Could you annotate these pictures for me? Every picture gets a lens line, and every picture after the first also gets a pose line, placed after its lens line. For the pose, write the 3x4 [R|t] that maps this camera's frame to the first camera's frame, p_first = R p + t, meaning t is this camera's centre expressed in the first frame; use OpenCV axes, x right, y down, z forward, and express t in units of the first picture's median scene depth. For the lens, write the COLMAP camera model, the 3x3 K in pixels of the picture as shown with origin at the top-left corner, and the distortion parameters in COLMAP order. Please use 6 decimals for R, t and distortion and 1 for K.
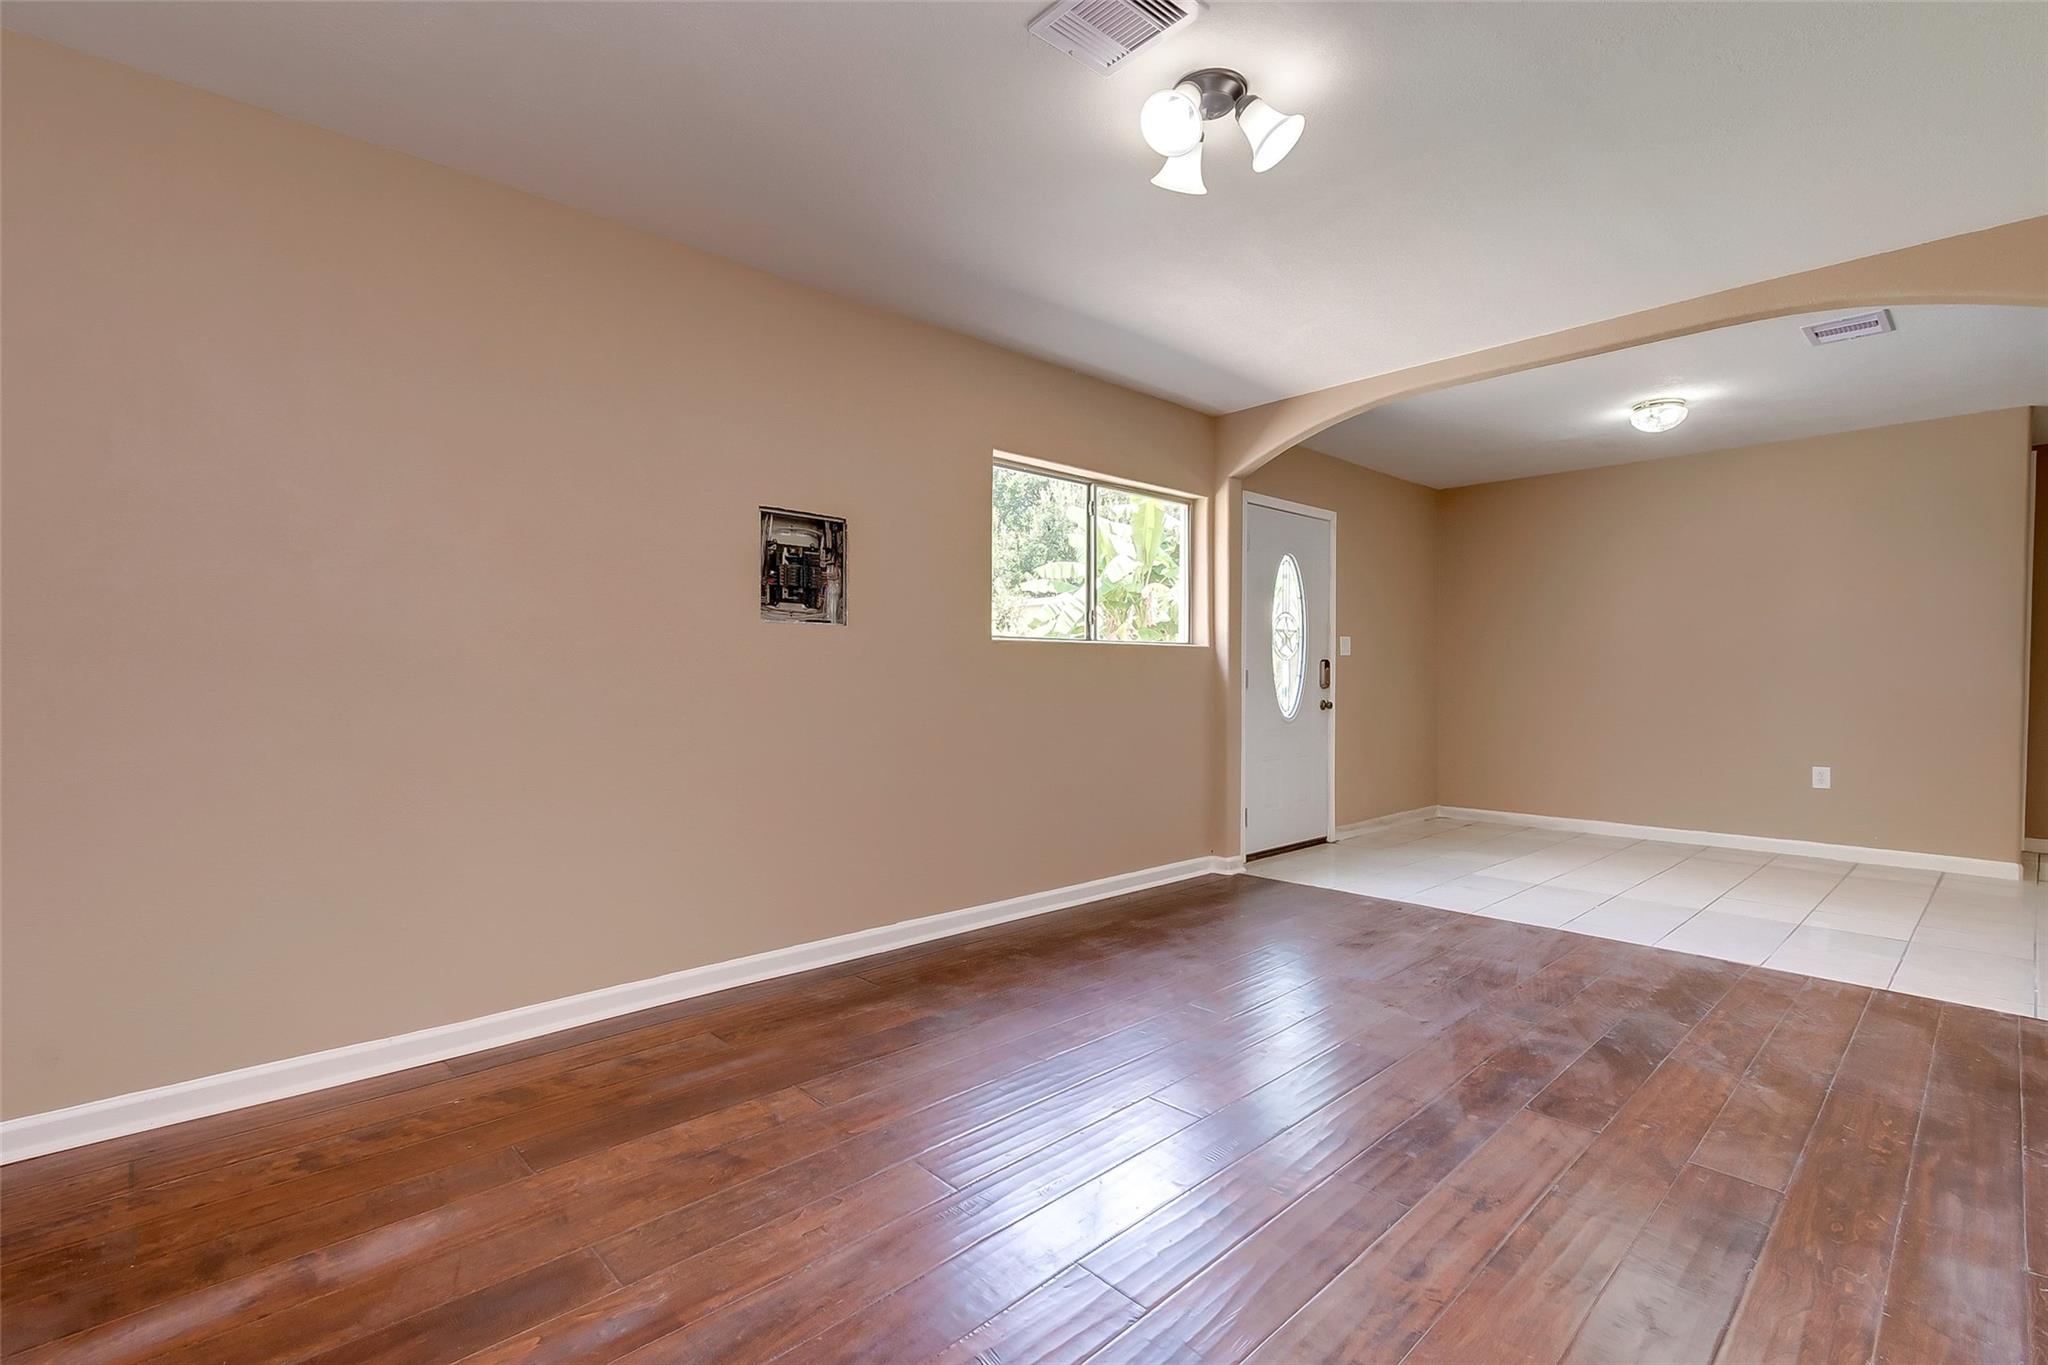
lens RADIAL K [[924.4, 0, 1033.1], [0, 924.4, 692.4], [0, 0, 1]] dist [-0.000307, 0.000033]
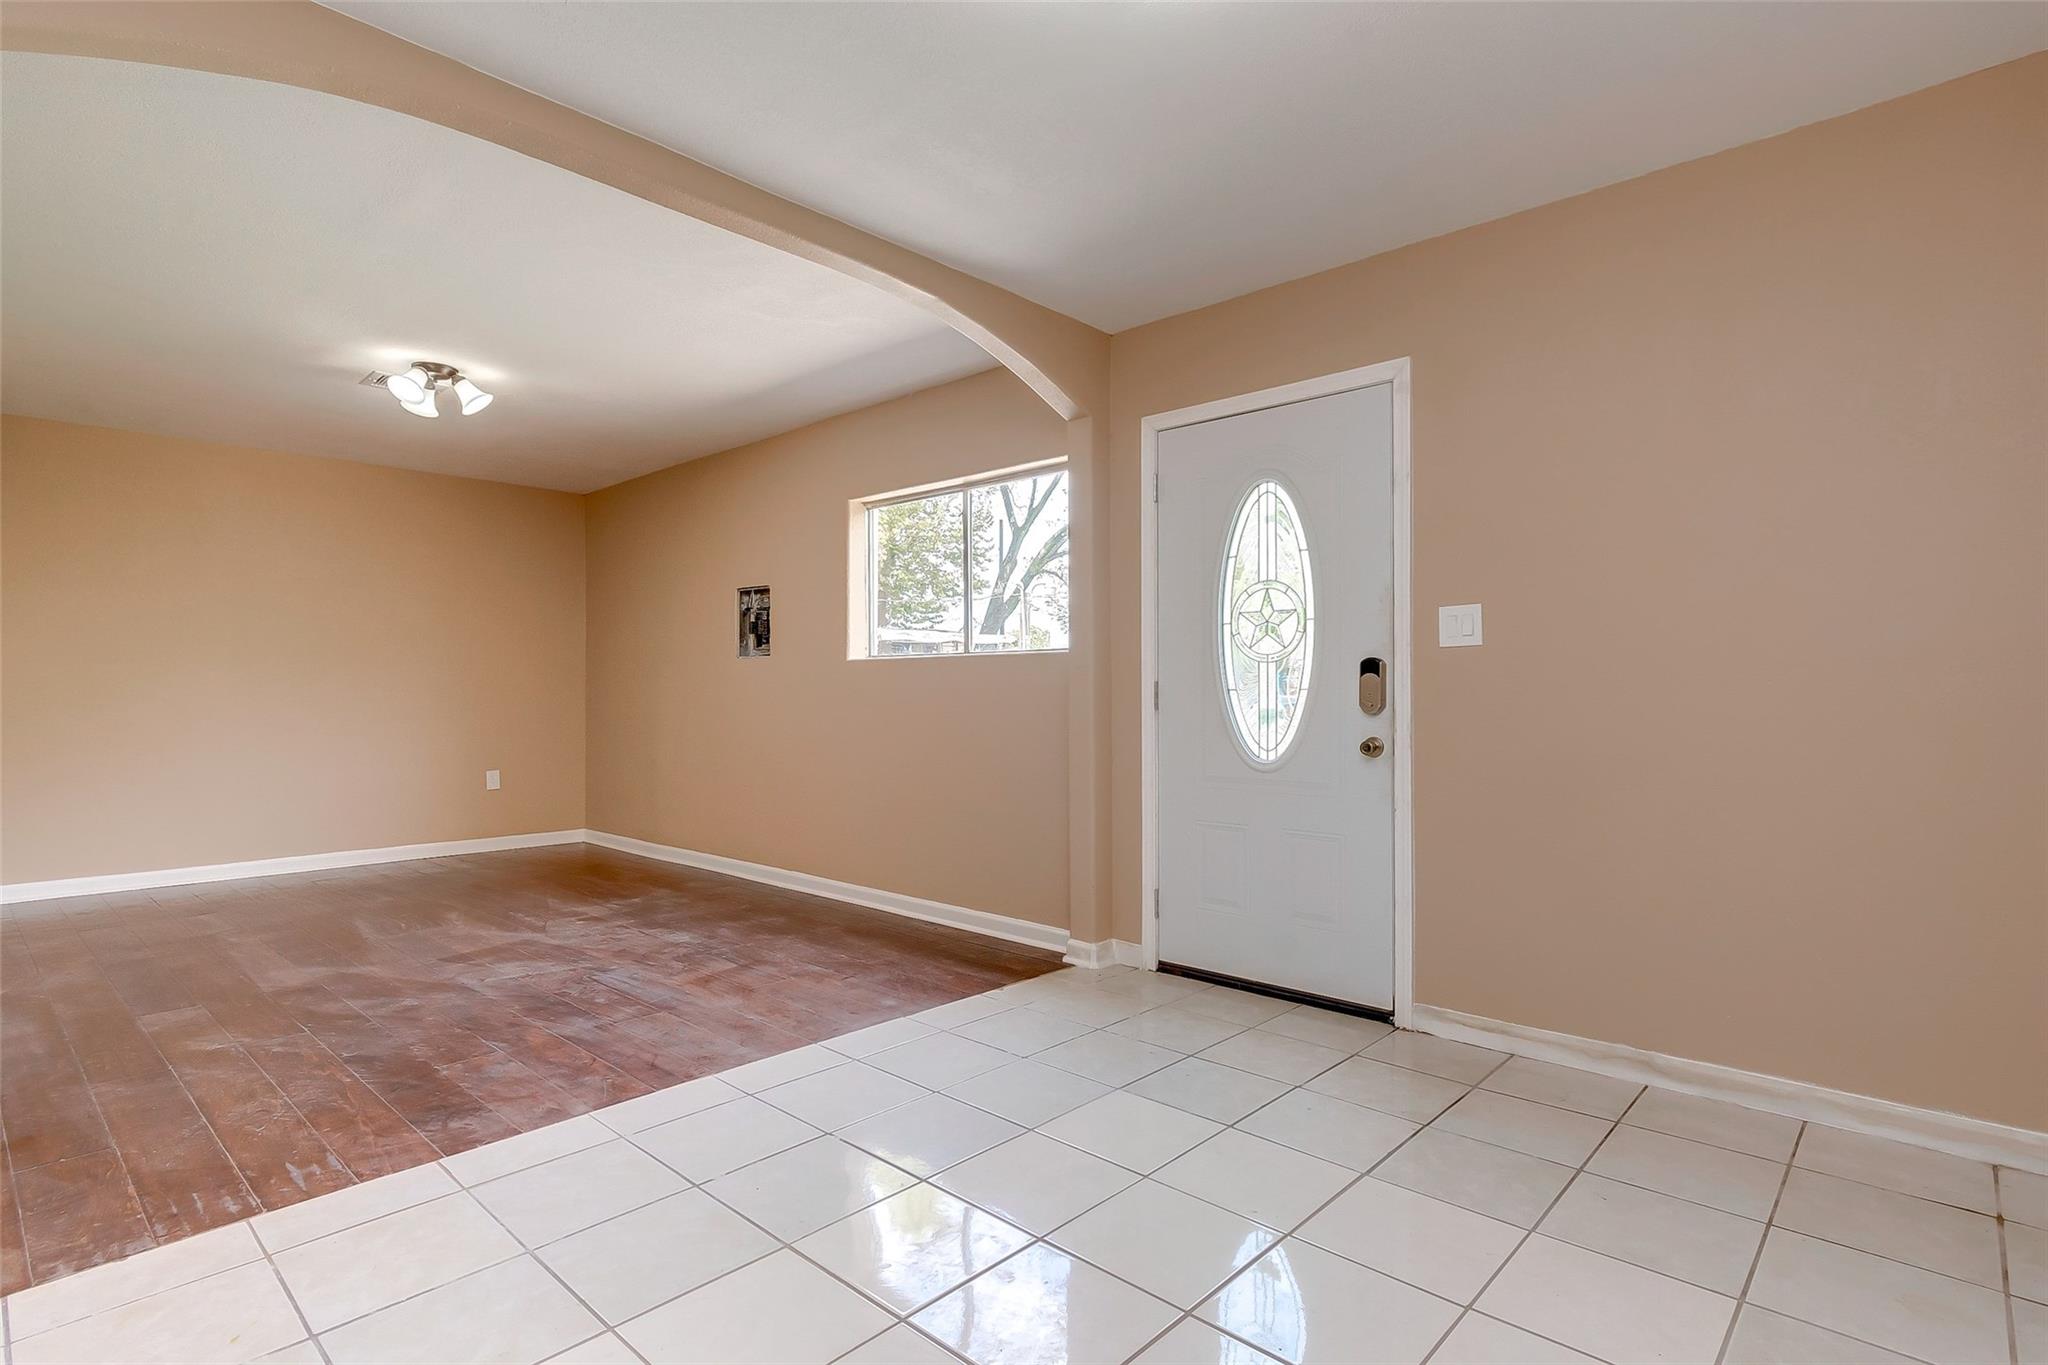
lens RADIAL K [[1007.9, 0, 1024.0], [0, 1007.9, 682.5], [0, 0, 1]] dist [0.000104, -0.000277]
pose [[0.072657, -0.008144, -0.997324, 1.478385], [-0.017237, 0.999807, -0.009420, -0.022801], [0.997208, 0.017875, 0.072503, 1.328161]]
